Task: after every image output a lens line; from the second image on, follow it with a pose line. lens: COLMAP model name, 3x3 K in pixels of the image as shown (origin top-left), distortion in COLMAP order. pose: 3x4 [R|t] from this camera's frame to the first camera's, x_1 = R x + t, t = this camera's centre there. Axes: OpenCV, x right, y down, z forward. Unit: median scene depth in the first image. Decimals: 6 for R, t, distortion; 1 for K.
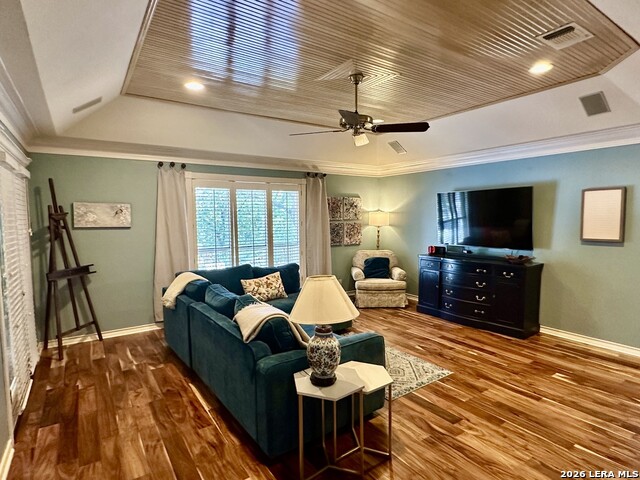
lens RADIAL K [[350.1, 0, 318.4], [0, 350.1, 242.8], [0, 0, 1]] dist [-0.001892, -0.001027]
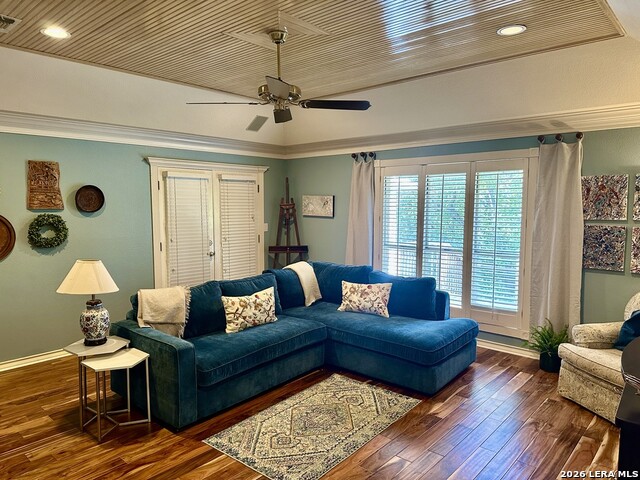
lens RADIAL K [[442.6, 0, 328.8], [0, 442.6, 241.5], [0, 0, 1]] dist [0.044514, -0.047300]
pose [[0.255371, 0.094991, -0.962165, 0.987065], [-0.077139, 0.993991, 0.077659, -0.093024], [0.963761, 0.054388, 0.261164, 0.771194]]
